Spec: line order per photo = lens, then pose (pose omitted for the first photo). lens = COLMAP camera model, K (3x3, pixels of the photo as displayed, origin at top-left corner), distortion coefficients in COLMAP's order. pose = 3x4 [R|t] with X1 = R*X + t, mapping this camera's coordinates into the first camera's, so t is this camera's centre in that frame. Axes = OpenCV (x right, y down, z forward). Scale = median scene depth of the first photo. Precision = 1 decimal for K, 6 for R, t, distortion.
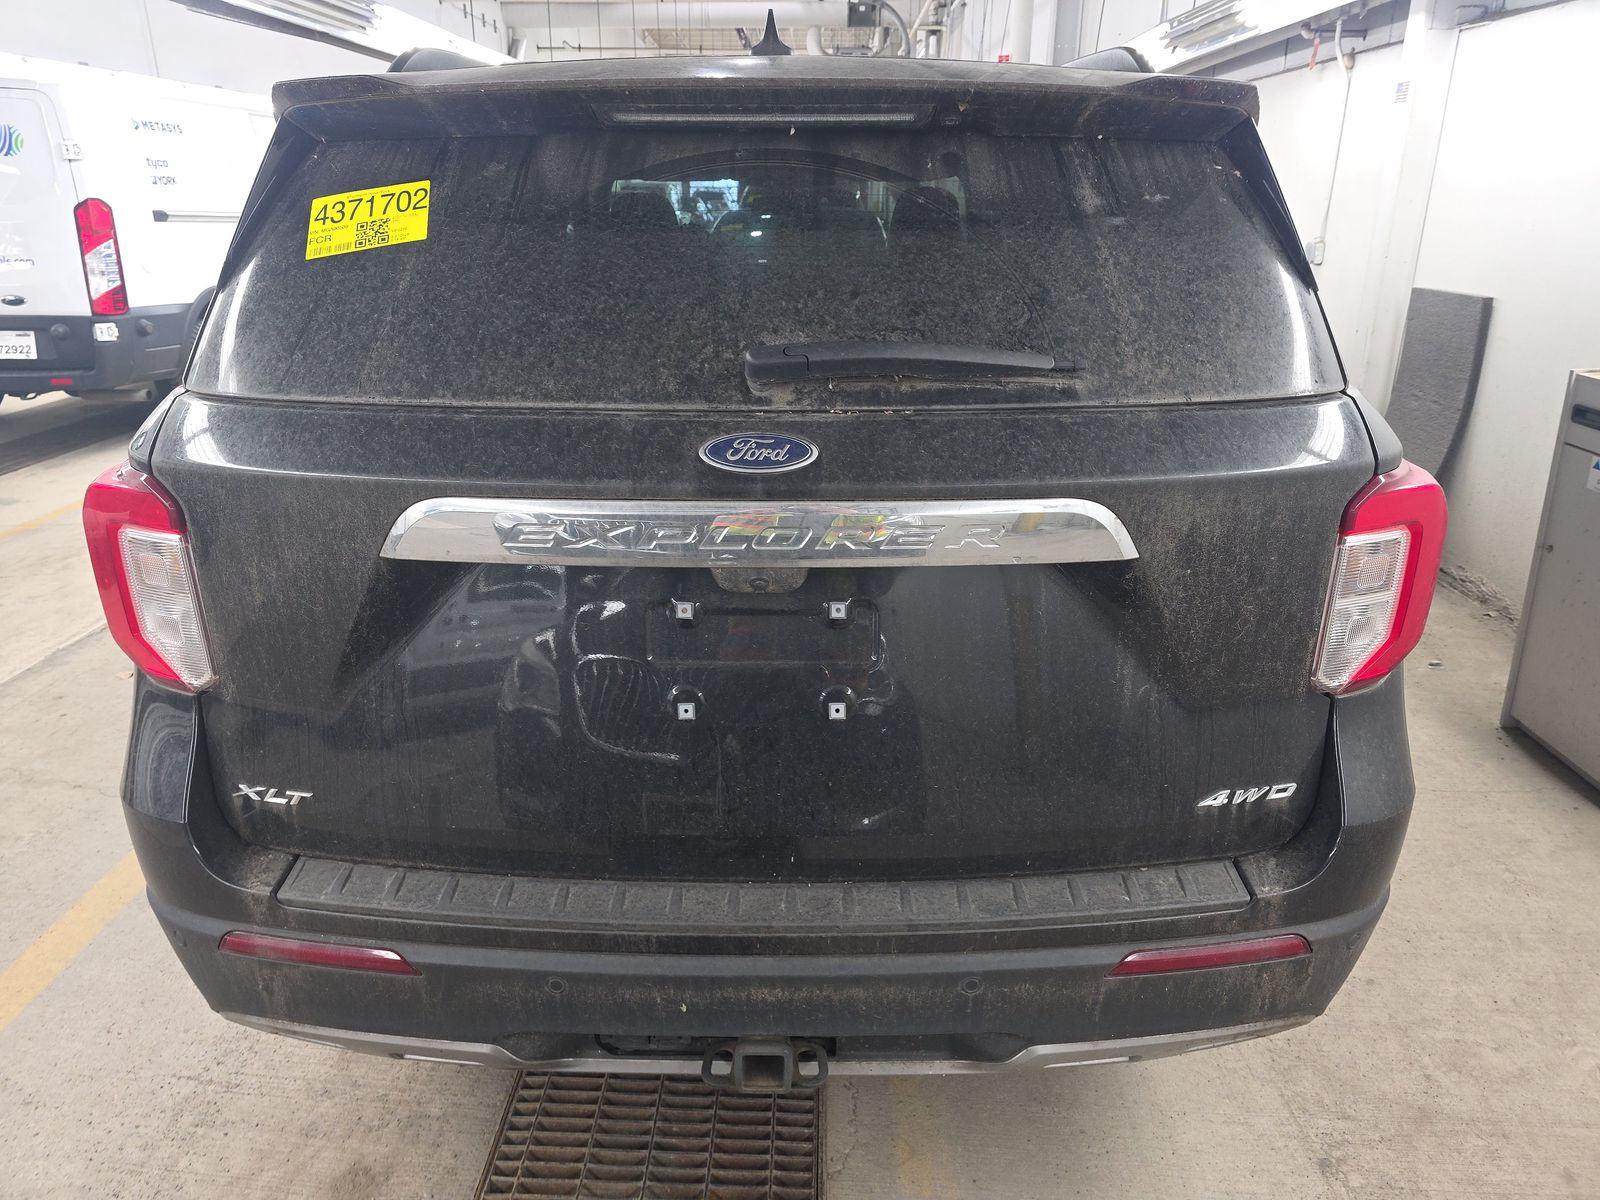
lens RADIAL K [[1119.7, 0, 800.0], [0, 1119.7, 600.0], [0, 0, 1]] dist [0.010912, 0.002005]
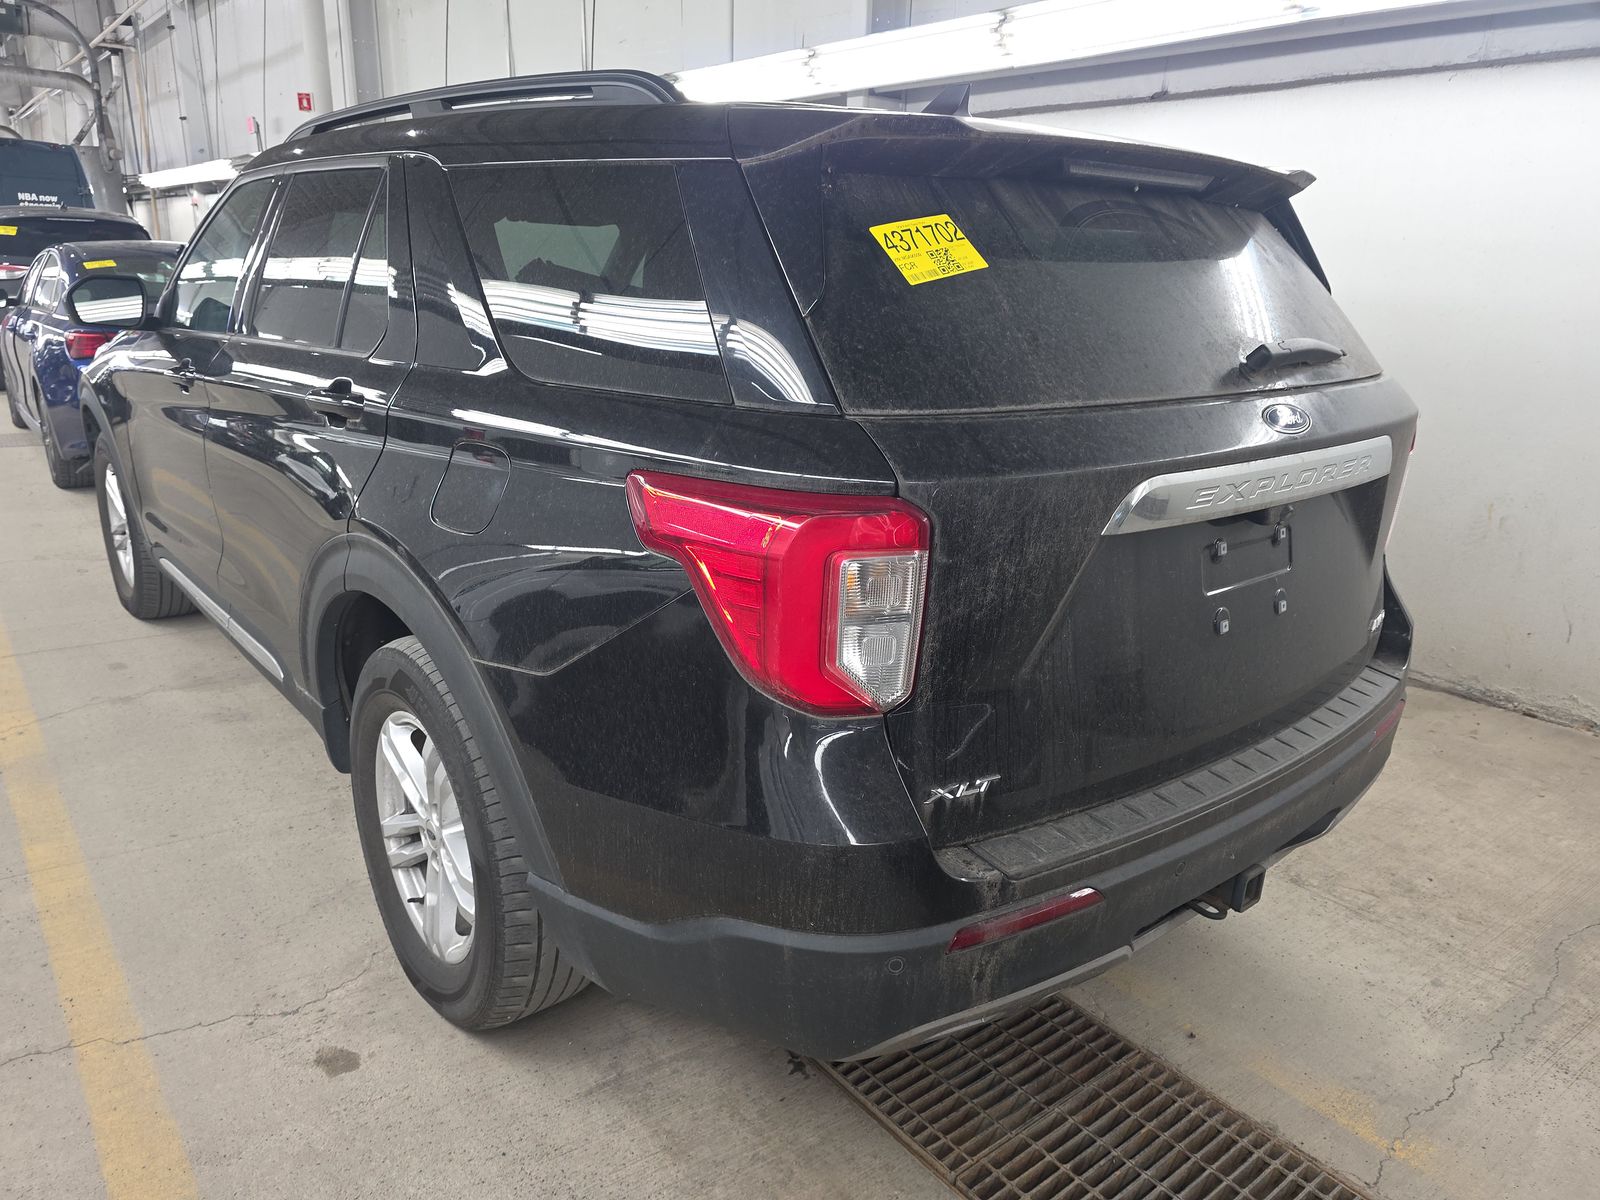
lens RADIAL K [[1095.9, 0, 784.8], [0, 1095.9, 601.3], [0, 0, 1]] dist [0.008103, 0.002526]
pose [[0.774632, -0.173302, 0.608204, -1.221226], [0.190749, 0.980957, 0.036570, -0.070093], [-0.602960, 0.087686, 0.792938, 0.276653]]
